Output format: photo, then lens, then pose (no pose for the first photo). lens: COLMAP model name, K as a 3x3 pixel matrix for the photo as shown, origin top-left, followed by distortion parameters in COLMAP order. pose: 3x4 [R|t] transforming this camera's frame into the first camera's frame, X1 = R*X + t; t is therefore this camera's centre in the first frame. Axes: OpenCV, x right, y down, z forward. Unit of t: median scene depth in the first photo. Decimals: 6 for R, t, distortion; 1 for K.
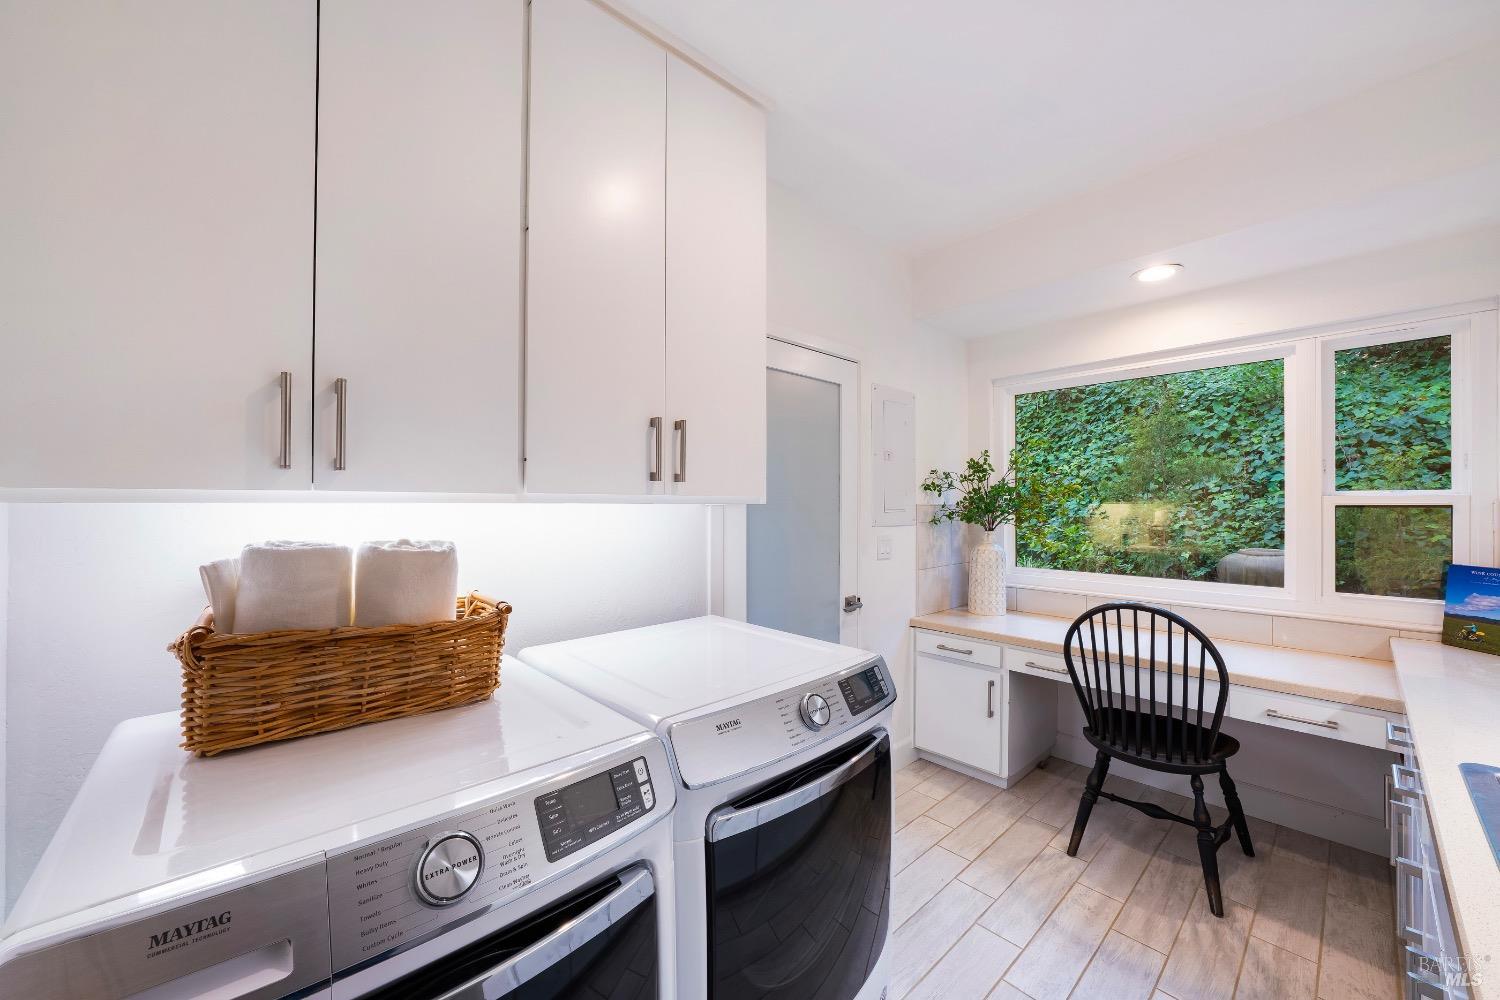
lens RADIAL K [[550.9, 0, 746.6], [0, 550.9, 504.8], [0, 0, 1]] dist [-0.001060, -0.000005]
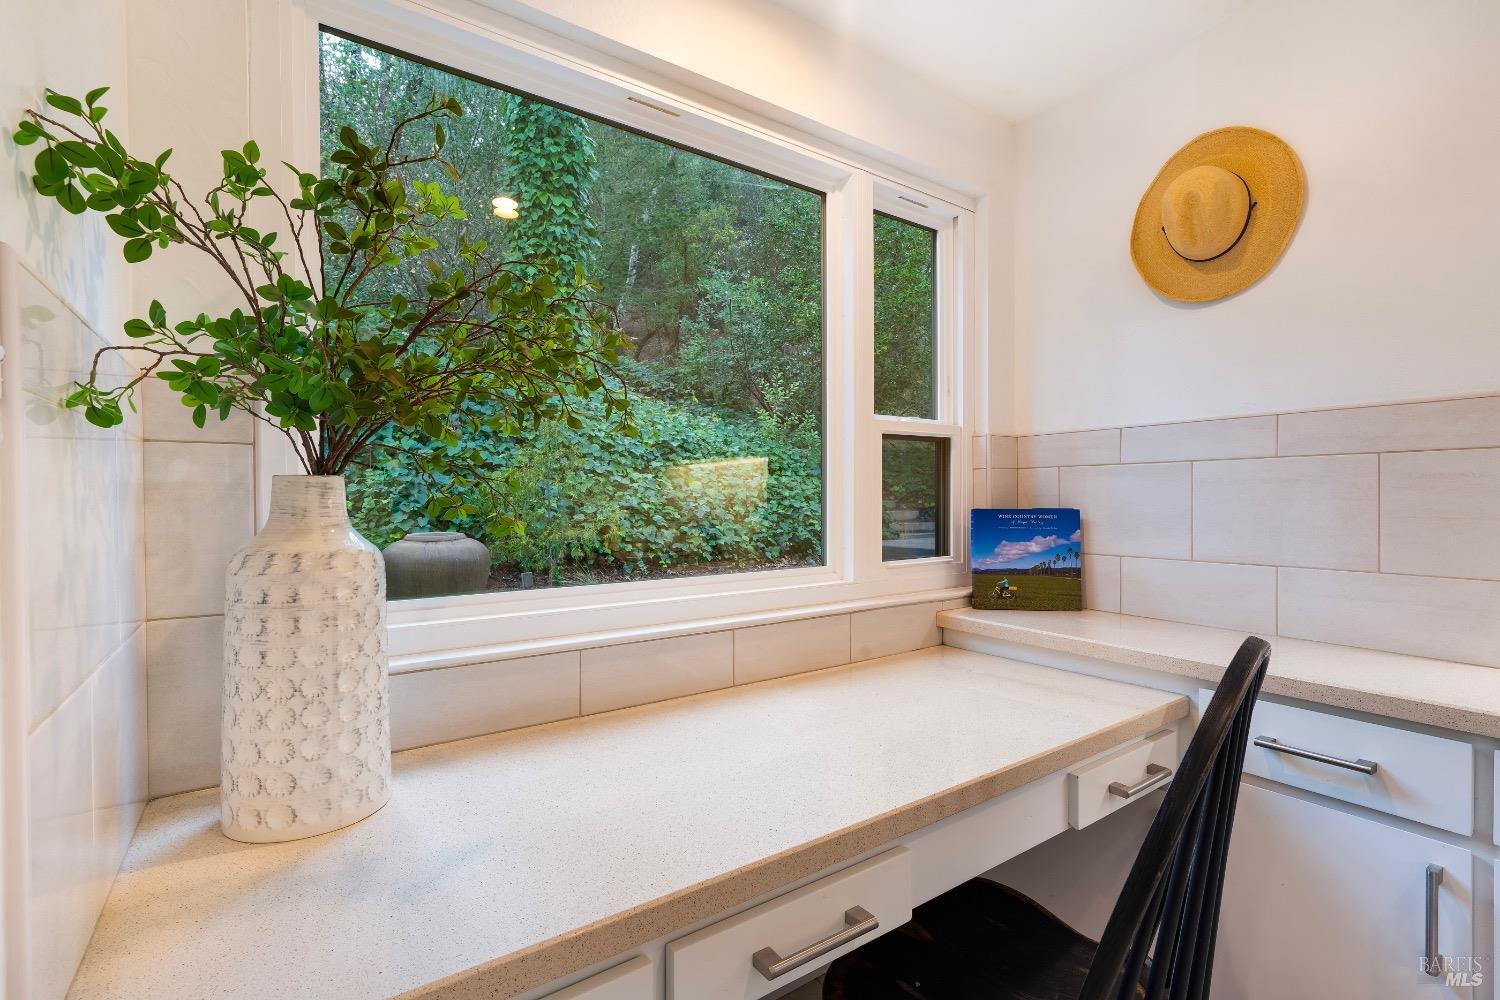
lens RADIAL K [[692.1, 0, 749.1], [0, 692.1, 504.6], [0, 0, 1]] dist [0.001506, 0.000029]
pose [[0.138891, -0.005294, 0.990294, 0.206234], [-0.002853, 0.999979, 0.005746, 0.087146], [-0.990304, -0.003623, 0.138873, 1.058485]]
